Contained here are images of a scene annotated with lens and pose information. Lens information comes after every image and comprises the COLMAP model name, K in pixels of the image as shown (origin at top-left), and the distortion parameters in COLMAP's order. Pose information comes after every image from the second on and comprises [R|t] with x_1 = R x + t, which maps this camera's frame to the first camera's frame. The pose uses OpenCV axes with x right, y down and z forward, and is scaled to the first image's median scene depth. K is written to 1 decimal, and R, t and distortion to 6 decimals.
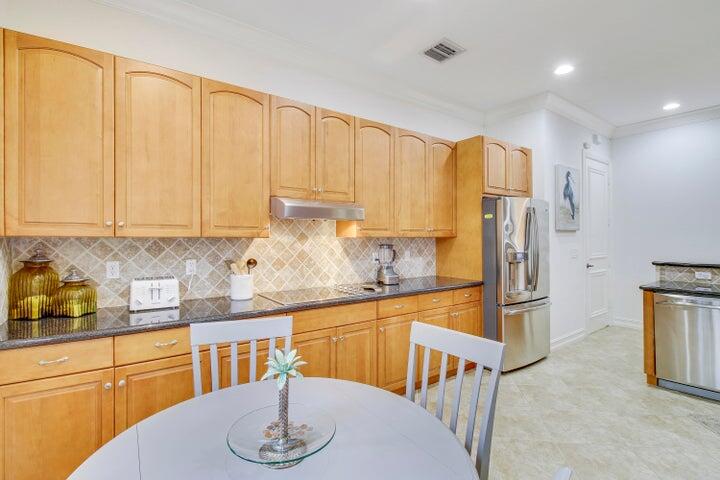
lens RADIAL K [[337.1, 0, 365.5], [0, 337.1, 234.5], [0, 0, 1]] dist [-0.003812, -0.007335]
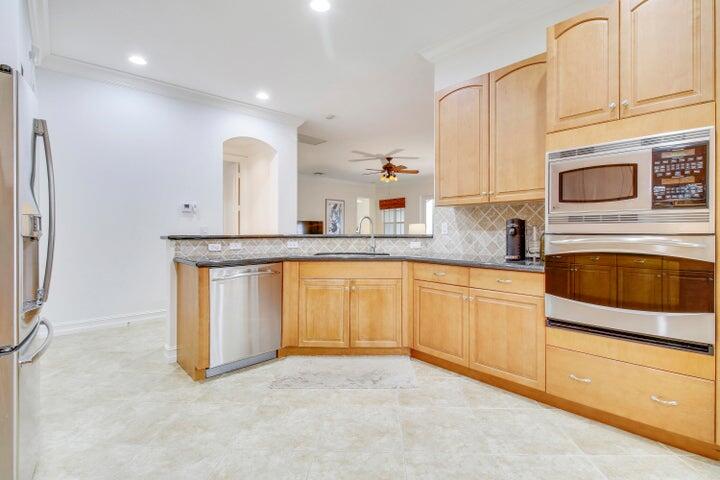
lens RADIAL K [[337.1, 0, 365.1], [0, 337.1, 235.0], [0, 0, 1]] dist [-0.003812, -0.007335]
pose [[-0.107829, -0.004938, 0.994157, -0.015437], [-0.011217, 0.999930, 0.003750, 0.080073], [-0.994106, -0.010747, -0.107876, 0.681070]]
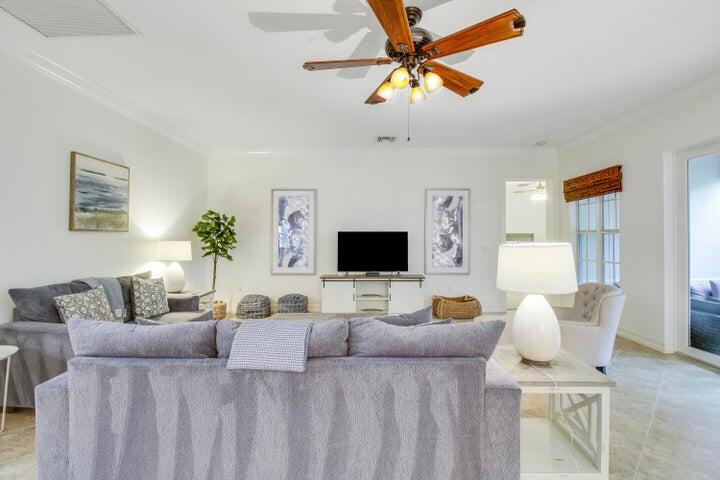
lens RADIAL K [[337.1, 0, 364.4], [0, 337.1, 235.1], [0, 0, 1]] dist [-0.003812, -0.007335]
pose [[0.598574, 0.010813, 0.800995, 2.016446], [-0.009968, 0.999932, -0.006050, -0.017848], [-0.801006, -0.004363, 0.598641, -0.179224]]
